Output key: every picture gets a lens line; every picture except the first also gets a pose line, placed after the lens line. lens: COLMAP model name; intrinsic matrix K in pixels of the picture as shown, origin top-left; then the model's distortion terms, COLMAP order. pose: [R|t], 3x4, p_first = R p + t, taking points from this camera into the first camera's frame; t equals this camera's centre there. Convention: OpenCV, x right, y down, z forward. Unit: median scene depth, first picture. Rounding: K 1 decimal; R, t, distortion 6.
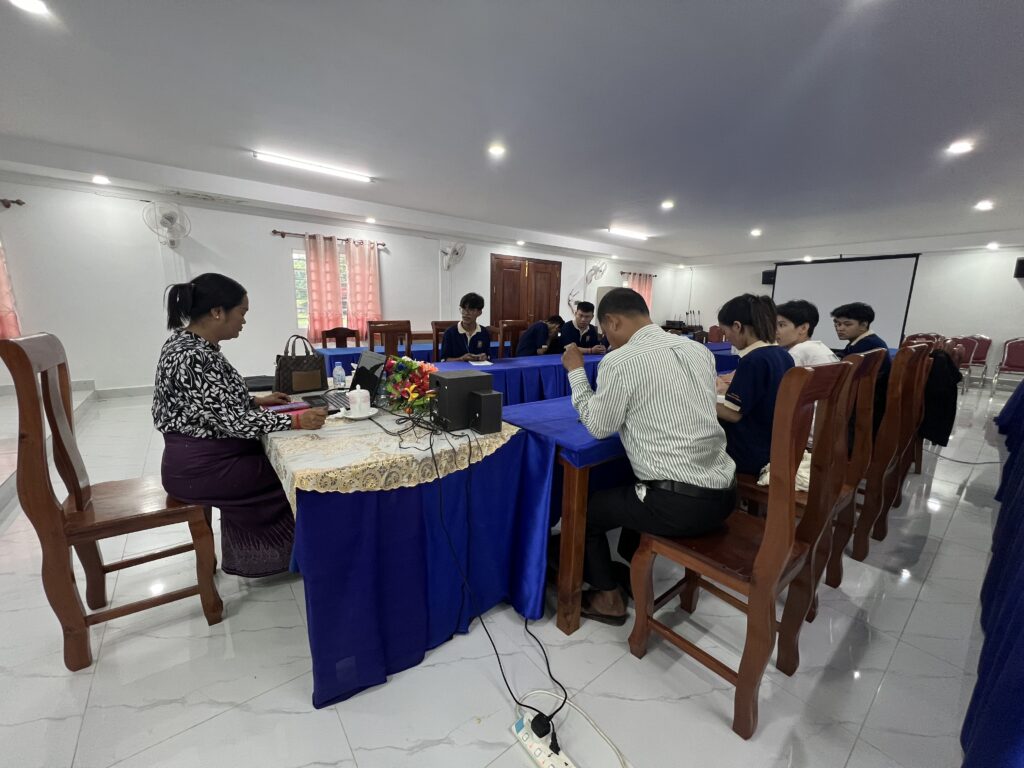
lens RADIAL K [[410.0, 0, 509.3], [0, 410.0, 378.8], [0, 0, 1]] dist [-0.002894, 0.001047]
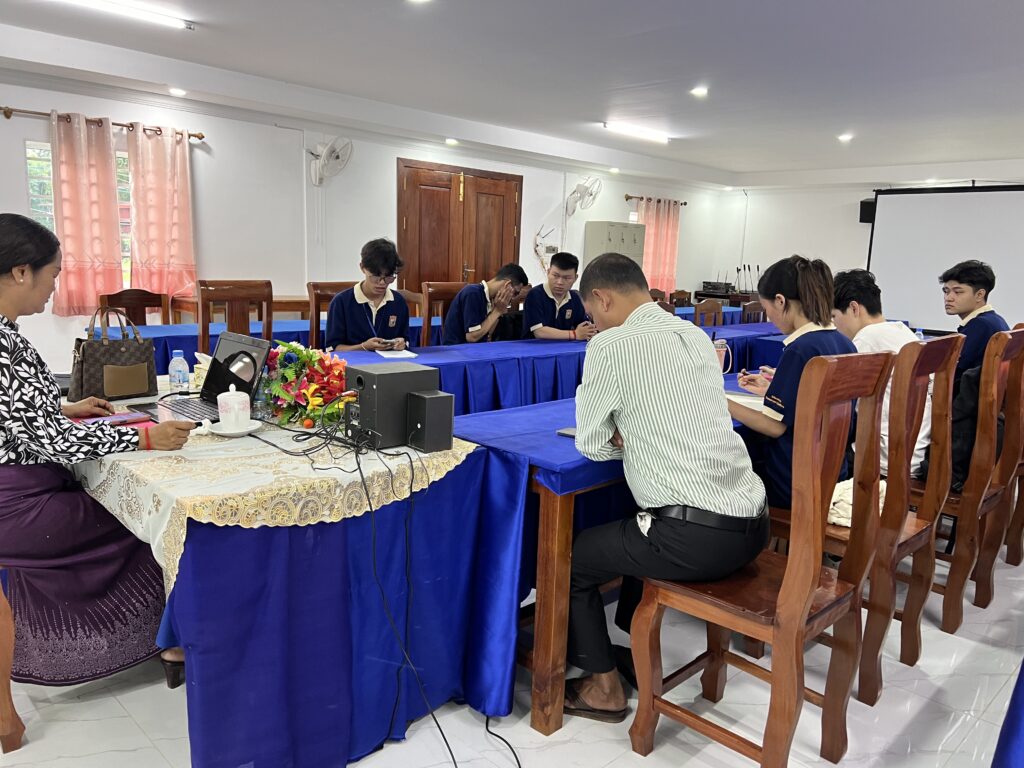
lens RADIAL K [[768.7, 0, 517.9], [0, 768.7, 380.7], [0, 0, 1]] dist [0.050094, -0.057197]
pose [[0.992352, -0.001973, 0.123427, -0.058242], [0.002700, 0.999980, -0.005721, 0.015576], [-0.123413, 0.006011, 0.992337, -0.271272]]
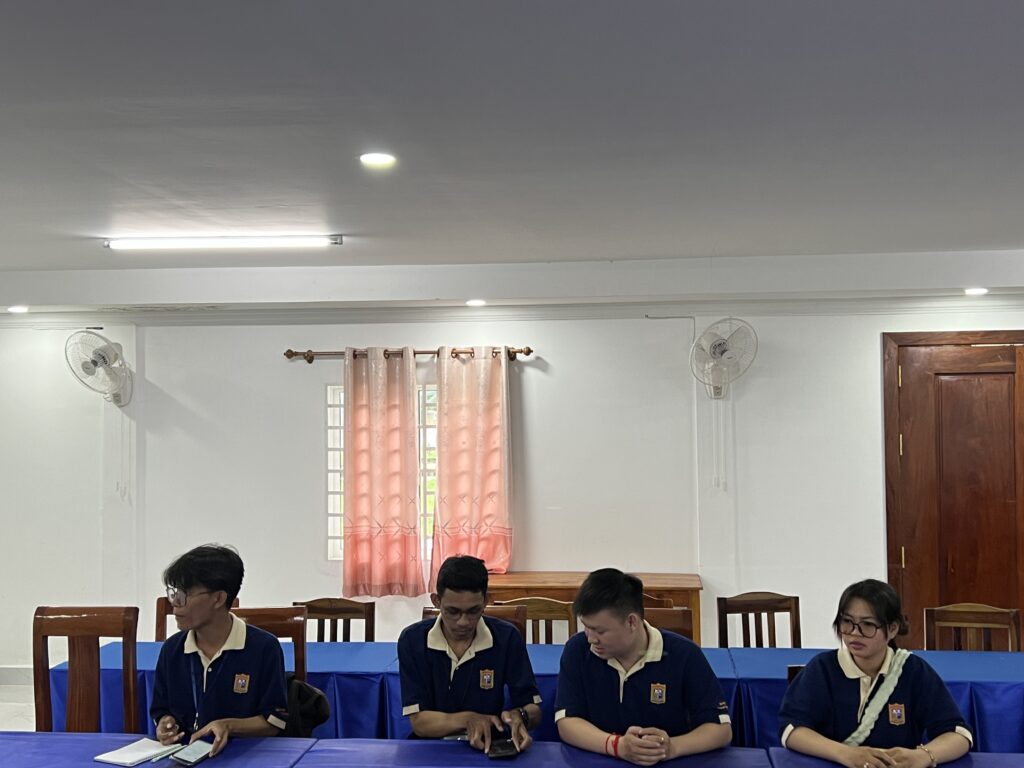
lens RADIAL K [[1190.9, 0, 518.7], [0, 1190.9, 383.3], [0, 0, 1]] dist [0.079269, 0.000000]
pose [[0.725267, -0.055257, -0.686247, 1.727425], [-0.092127, 0.980020, -0.176277, -0.351967], [0.682276, 0.191070, 0.705685, 0.718508]]
